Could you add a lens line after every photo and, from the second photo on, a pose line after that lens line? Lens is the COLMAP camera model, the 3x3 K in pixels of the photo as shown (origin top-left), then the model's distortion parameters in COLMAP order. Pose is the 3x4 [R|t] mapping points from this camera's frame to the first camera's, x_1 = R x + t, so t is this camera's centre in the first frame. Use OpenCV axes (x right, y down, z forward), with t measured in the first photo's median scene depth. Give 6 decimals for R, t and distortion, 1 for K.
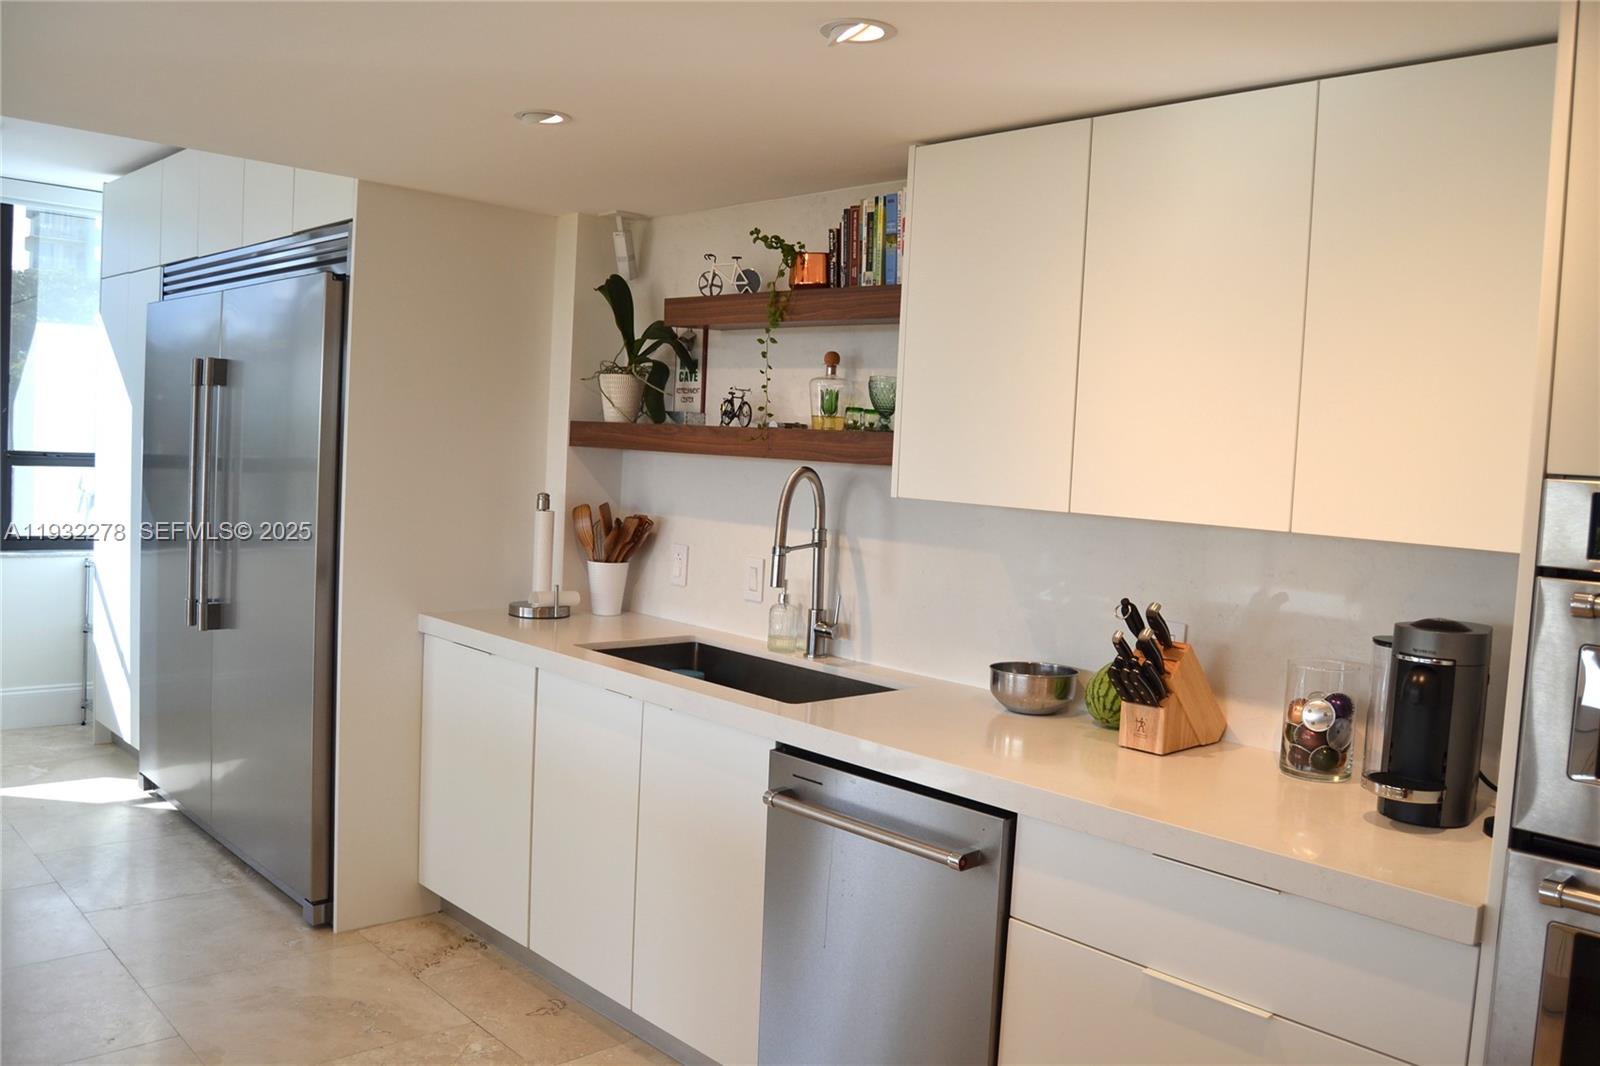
lens RADIAL K [[1269.0, 0, 800.0], [0, 1269.0, 533.0], [0, 0, 1]] dist [-0.109998, 0.058777]
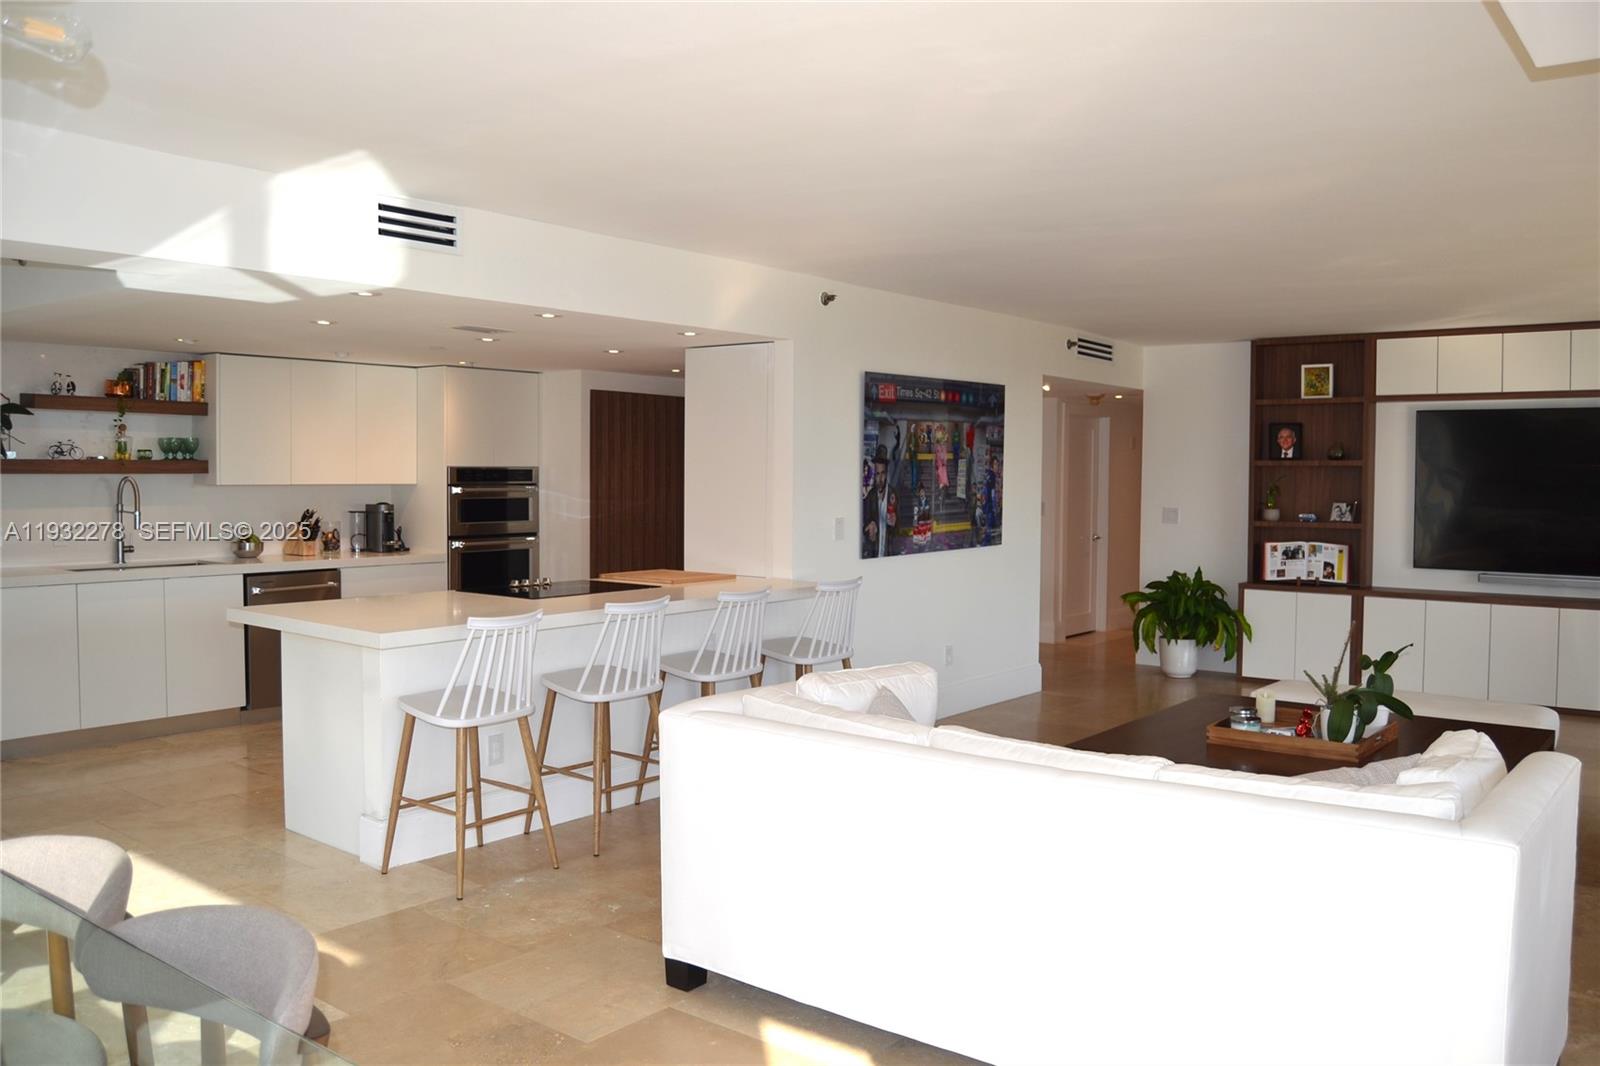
lens RADIAL K [[1269.0, 0, 800.0], [0, 1269.0, 533.0], [0, 0, 1]] dist [-0.109998, 0.058777]
pose [[-0.137088, -0.096841, 0.985814, -2.407717], [0.059027, 0.992642, 0.105720, -0.117852], [-0.988799, 0.072682, -0.130364, 0.124501]]
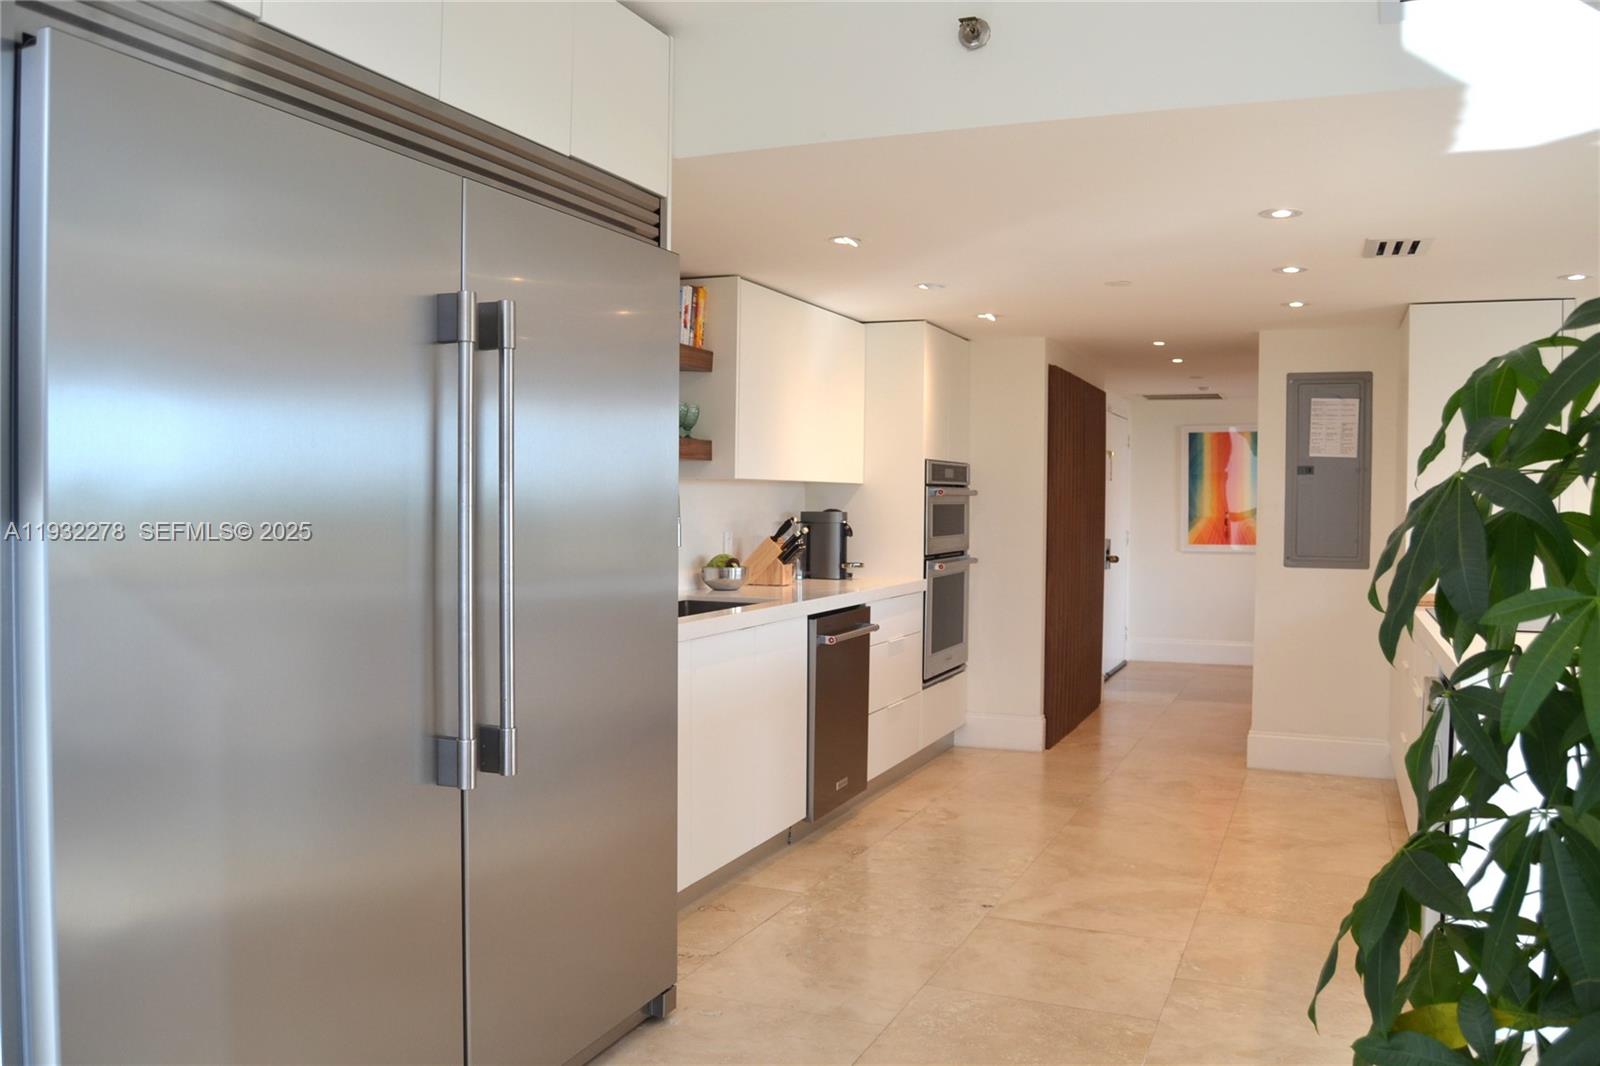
lens RADIAL K [[1269.0, 0, 800.0], [0, 1269.0, 533.0], [0, 0, 1]] dist [-0.109998, 0.058777]
pose [[-0.401021, -0.077609, 0.912776, -1.393596], [0.038755, 0.994076, 0.101548, -0.113461], [-0.915249, 0.076097, -0.395637, 1.444334]]
